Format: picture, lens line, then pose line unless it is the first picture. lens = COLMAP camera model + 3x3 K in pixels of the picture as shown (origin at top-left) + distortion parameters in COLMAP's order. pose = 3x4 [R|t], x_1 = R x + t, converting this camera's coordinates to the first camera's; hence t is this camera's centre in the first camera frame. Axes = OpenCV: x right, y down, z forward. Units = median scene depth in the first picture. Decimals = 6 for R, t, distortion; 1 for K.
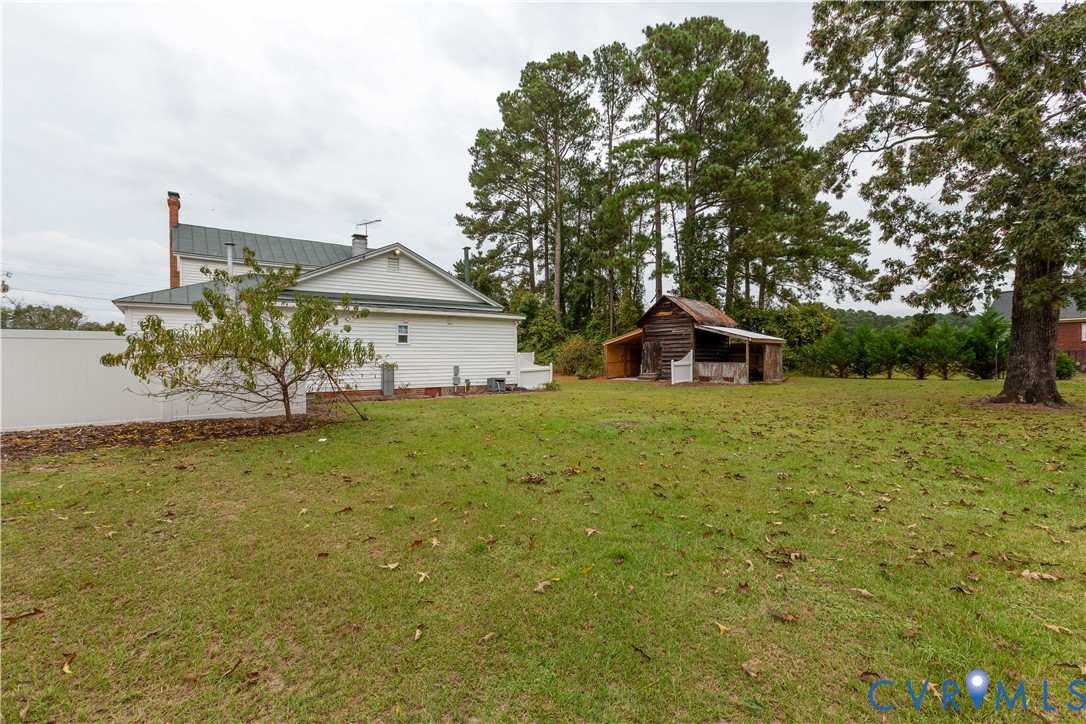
lens RADIAL K [[494.5, 0, 543.0], [0, 494.5, 362.0], [0, 0, 1]] dist [-0.000187, -0.000005]
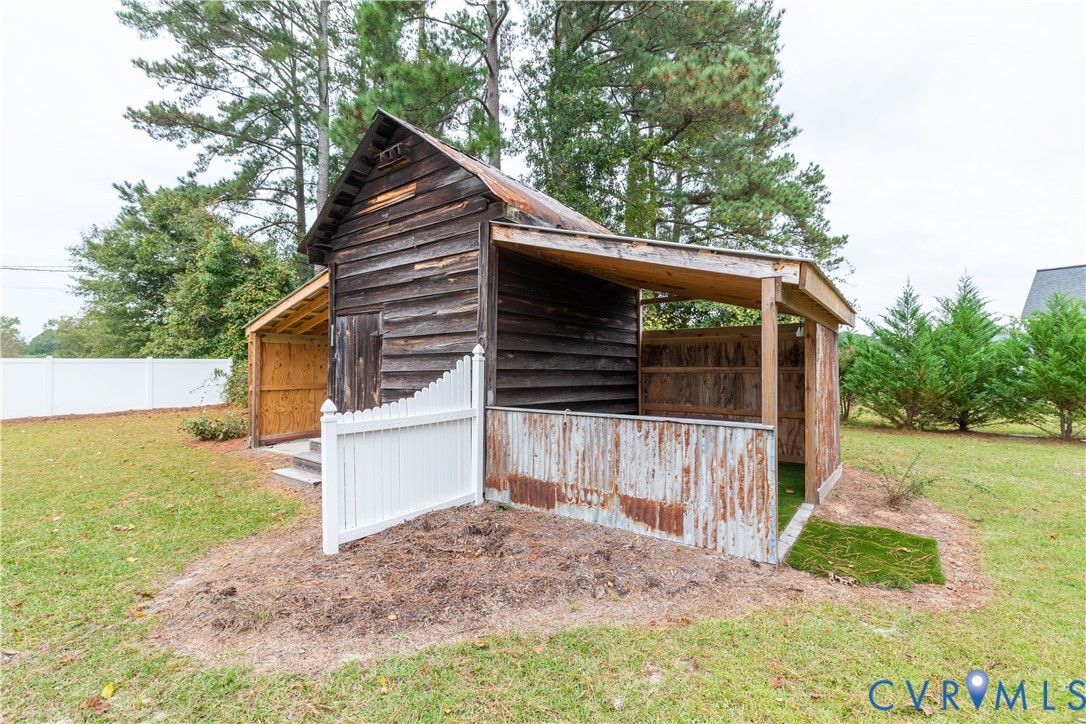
lens RADIAL K [[494.5, 0, 543.0], [0, 494.5, 362.0], [0, 0, 1]] dist [-0.000187, -0.000005]
pose [[0.979379, 0.011533, 0.201703, 0.284512], [-0.007195, 0.999727, -0.022228, -0.013144], [-0.201904, 0.020319, 0.979194, 0.788560]]
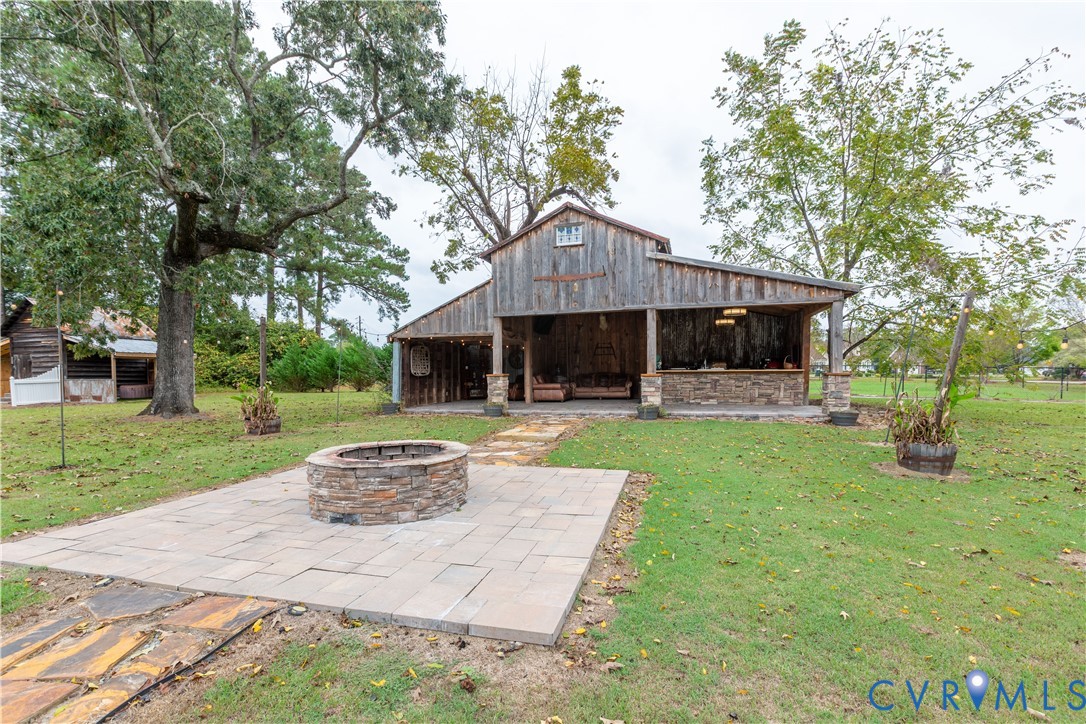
lens RADIAL K [[499.8, 0, 539.0], [0, 499.8, 391.5], [0, 0, 1]] dist [-0.000727, 0.000004]
pose [[0.821310, -0.027413, 0.569824, 0.486775], [0.010860, 0.999415, 0.032428, 0.002695], [-0.570379, -0.020445, 0.821127, -0.182108]]
